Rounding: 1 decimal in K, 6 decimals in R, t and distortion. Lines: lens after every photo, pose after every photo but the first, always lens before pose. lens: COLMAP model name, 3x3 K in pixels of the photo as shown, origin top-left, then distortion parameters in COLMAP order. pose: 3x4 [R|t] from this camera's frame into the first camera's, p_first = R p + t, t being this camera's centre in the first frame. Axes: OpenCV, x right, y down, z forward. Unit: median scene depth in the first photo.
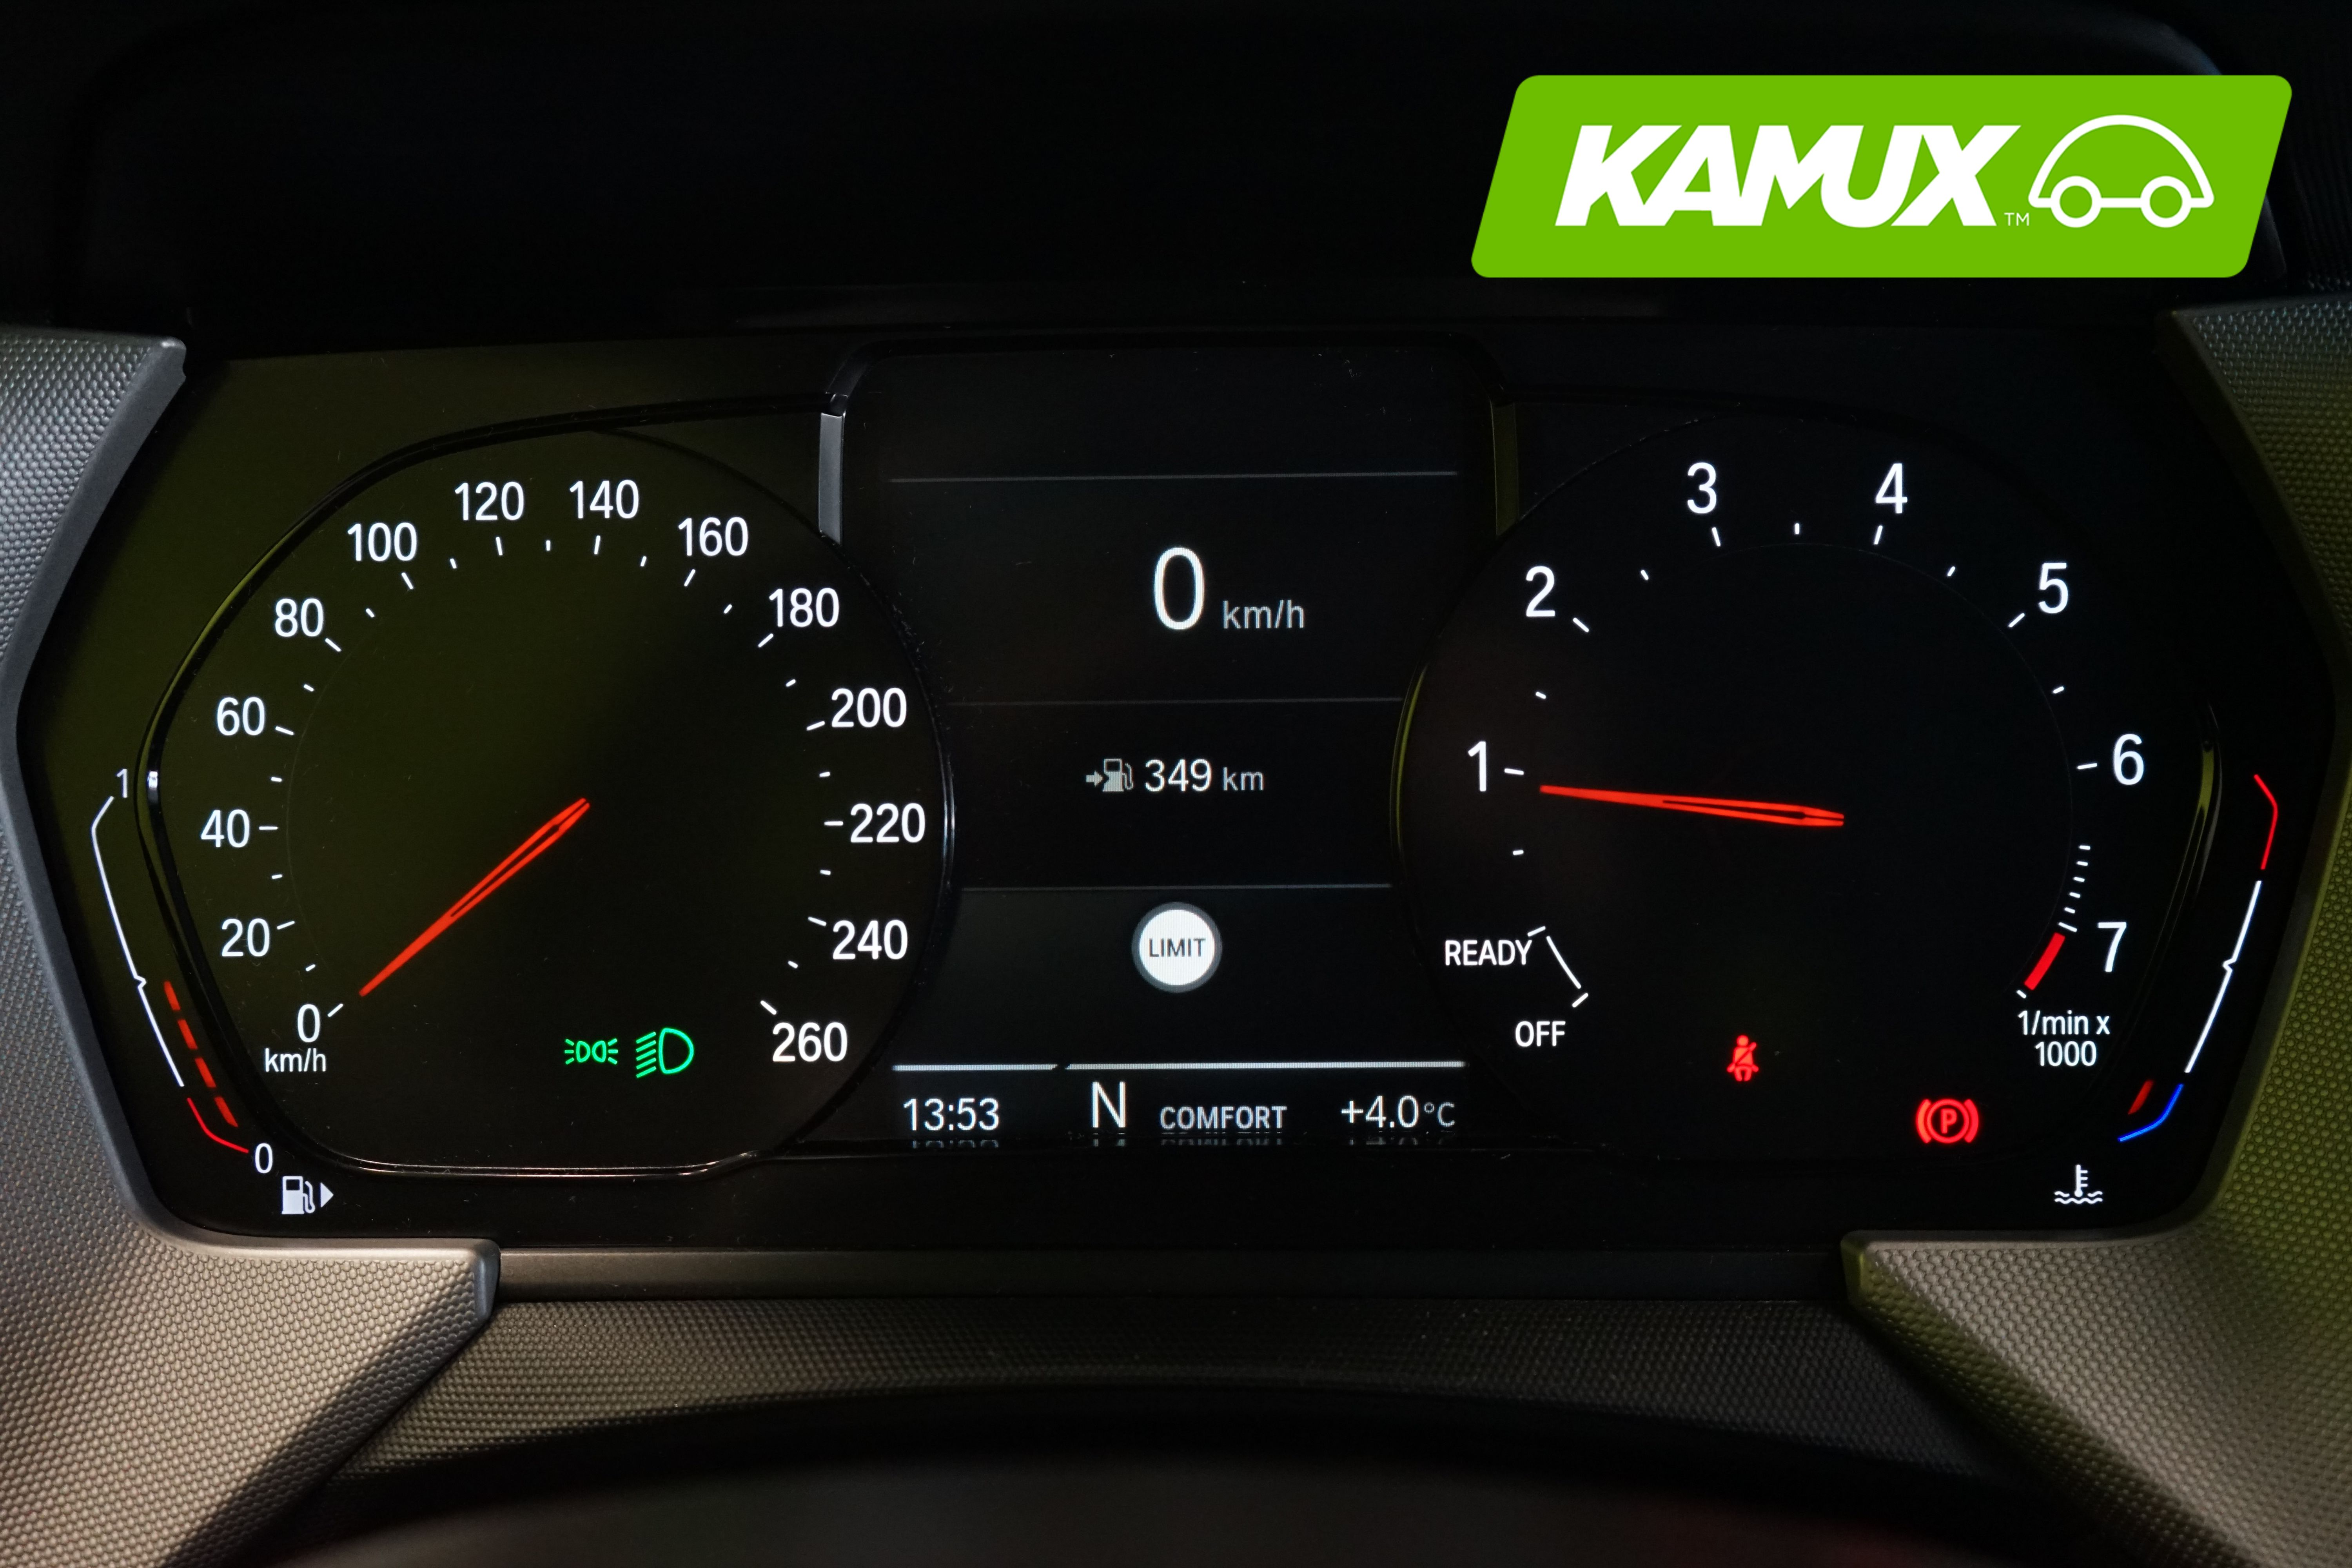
lens RADIAL K [[2049.3, 0, 1181.8], [0, 2049.3, 783.2], [0, 0, 1]] dist [0.008082, -0.000694]
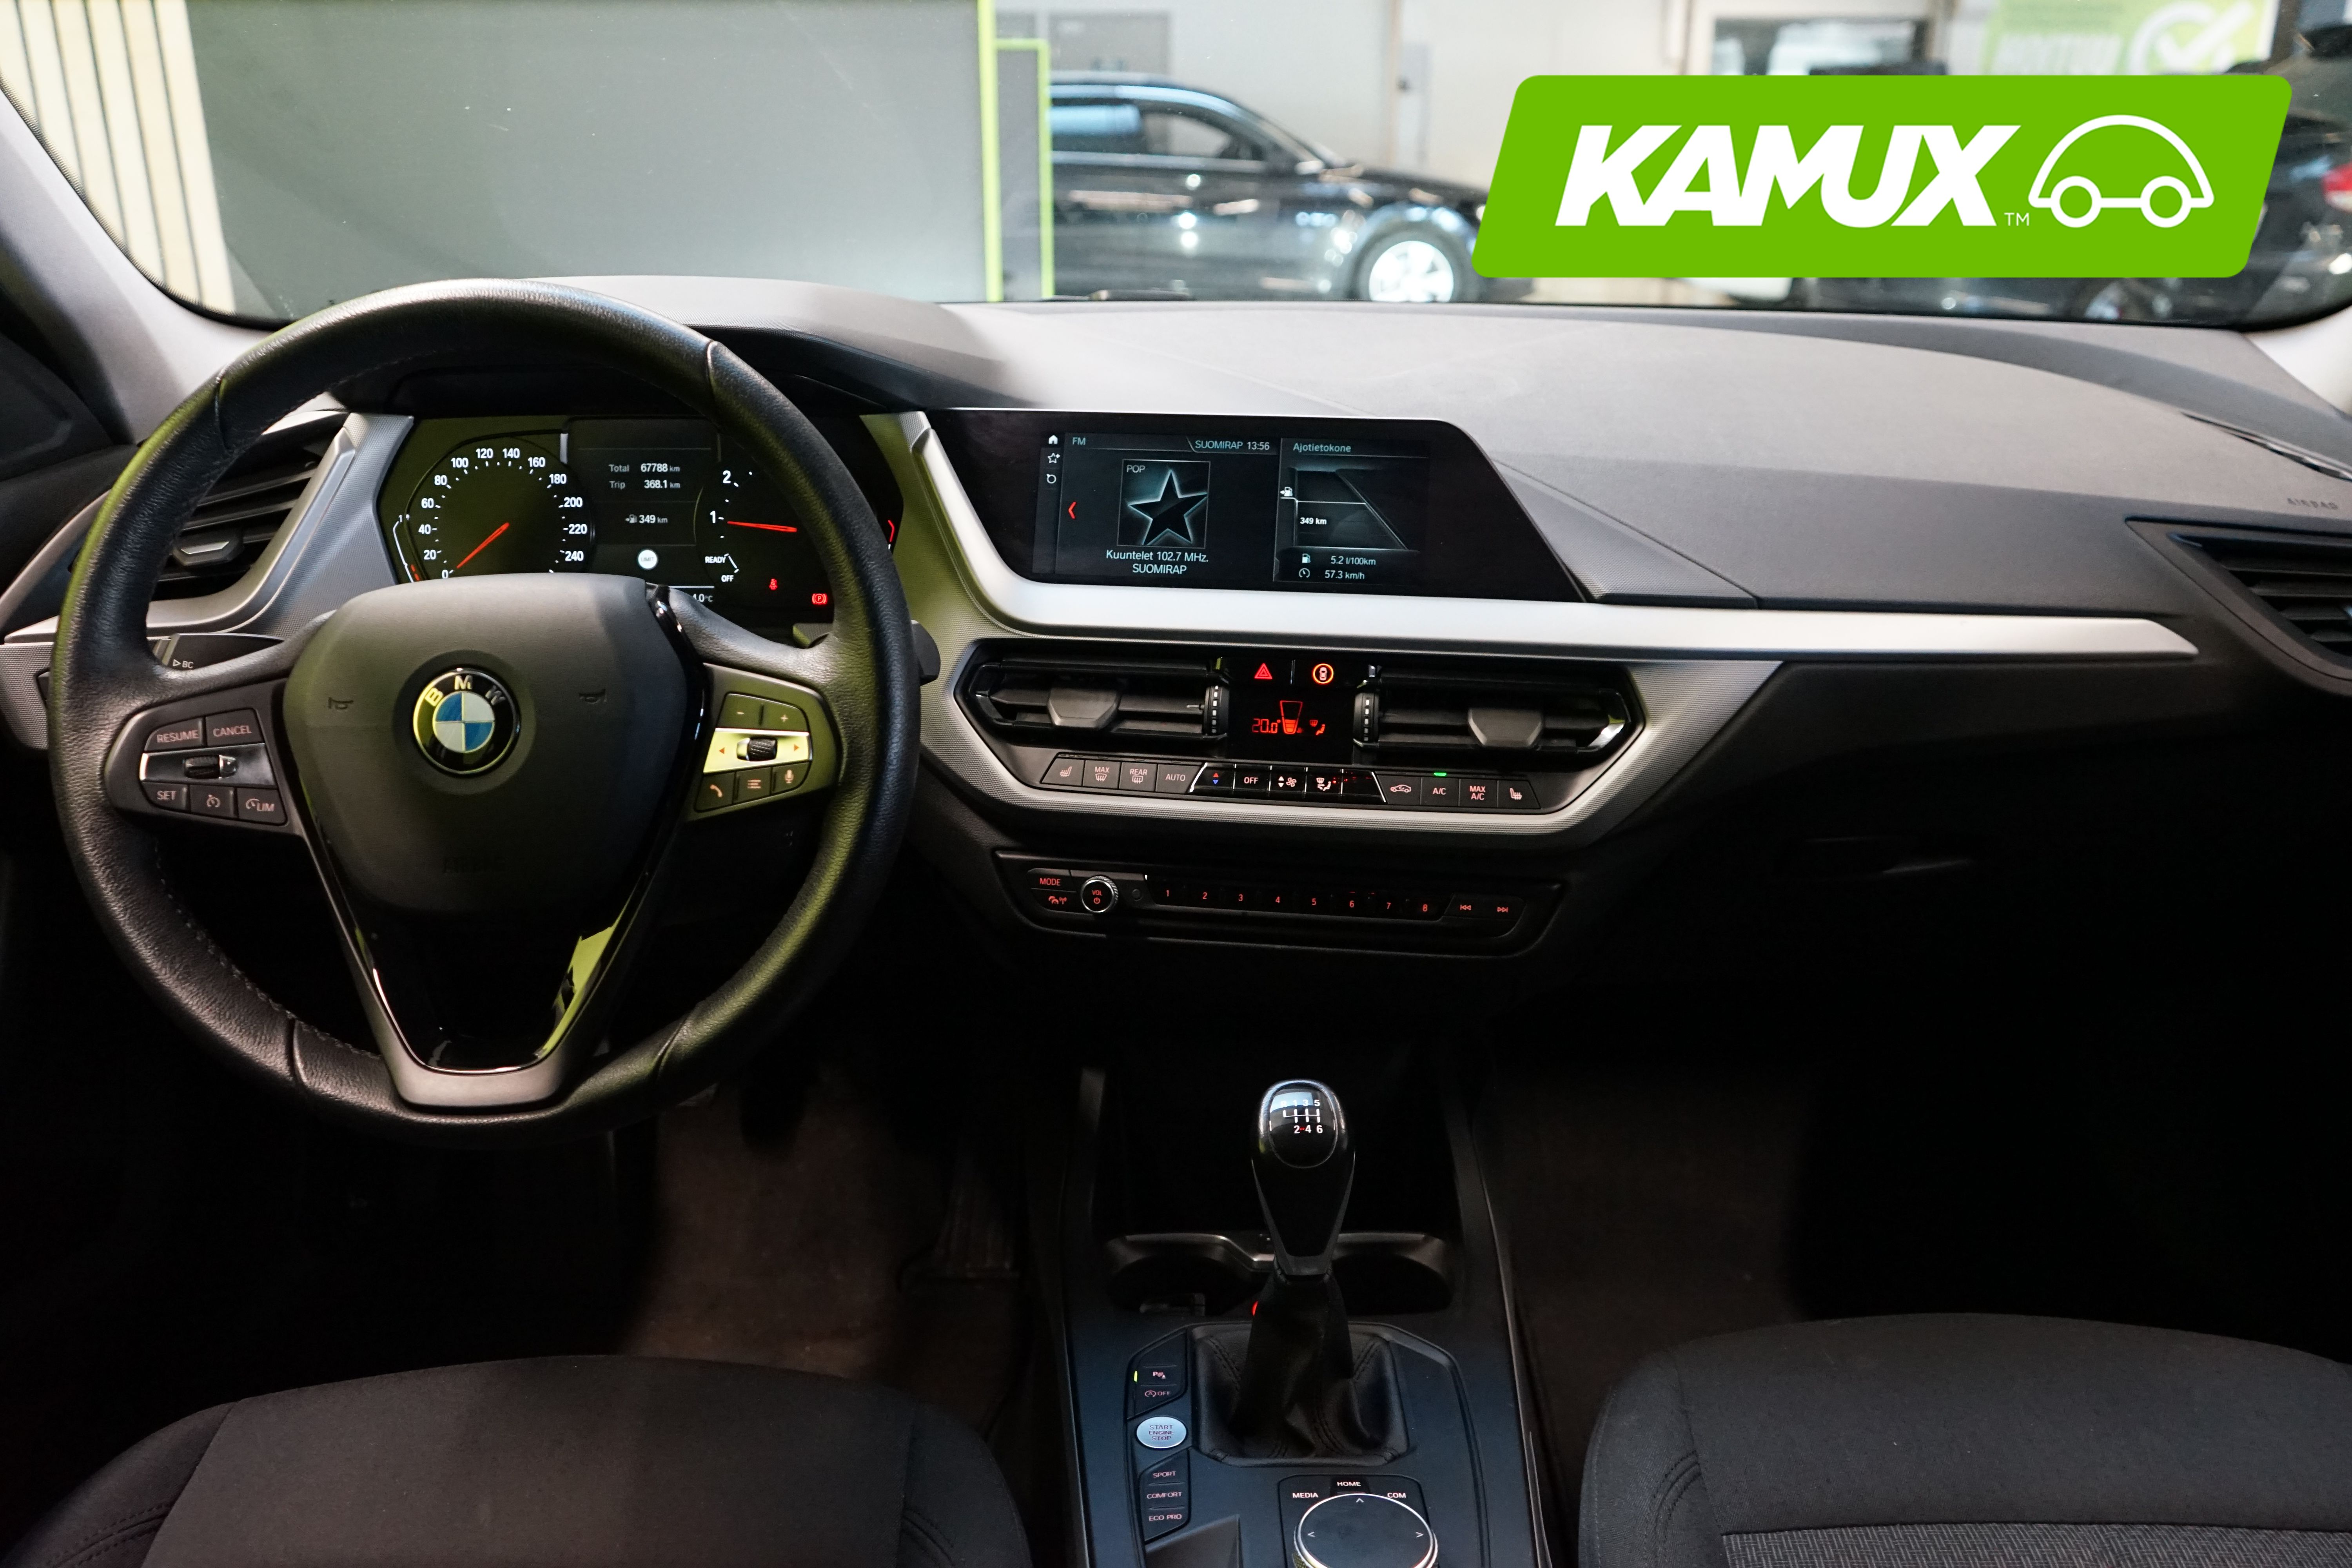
lens RADIAL K [[1884.1, 0, 1174.7], [0, 1884.1, 784.9], [0, 0, 1]] dist [-0.017861, 0.015526]
pose [[0.999626, 0.007156, 0.026410, 1.018160], [-0.009396, 0.996278, 0.085689, 0.205996], [-0.025698, -0.085905, 0.995972, -3.046235]]
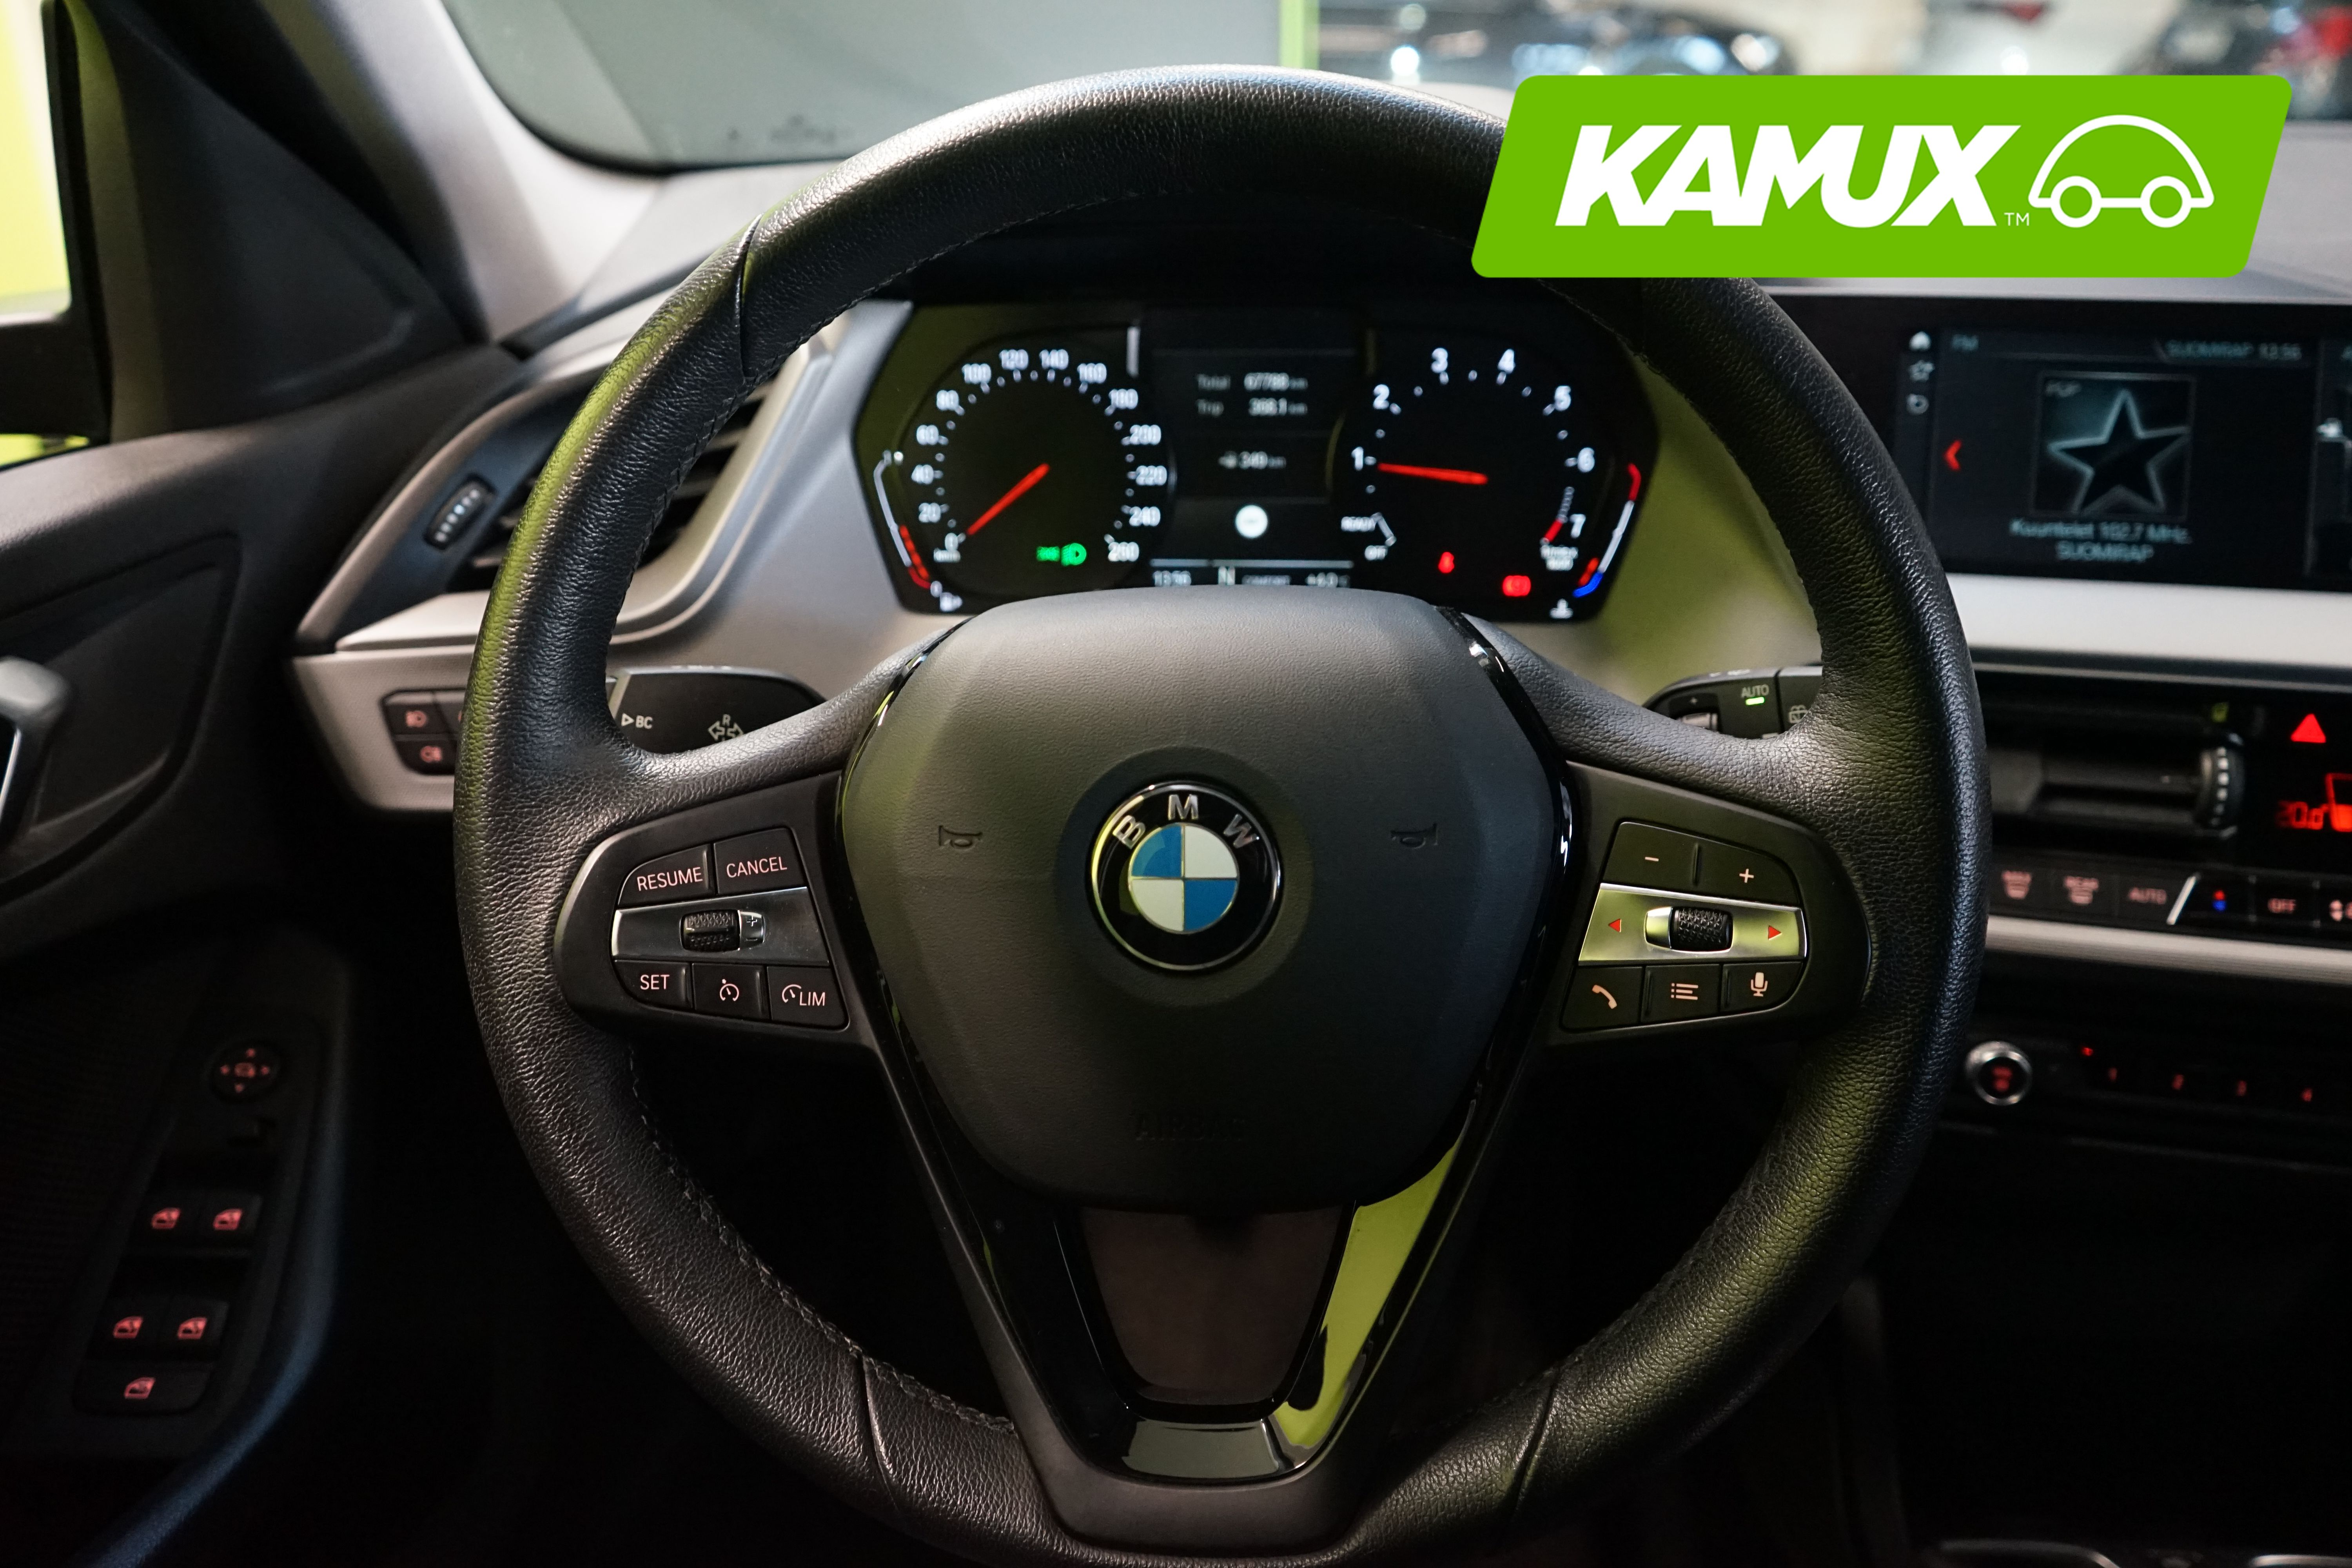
lens RADIAL K [[1884.1, 0, 1161.1], [0, 1884.1, 784.7], [0, 0, 1]] dist [-0.017861, 0.015526]
pose [[0.997368, 0.026234, -0.067589, 0.059946], [-0.015217, 0.987222, 0.158624, 0.028237], [0.070887, -0.157178, 0.985023, -1.664535]]
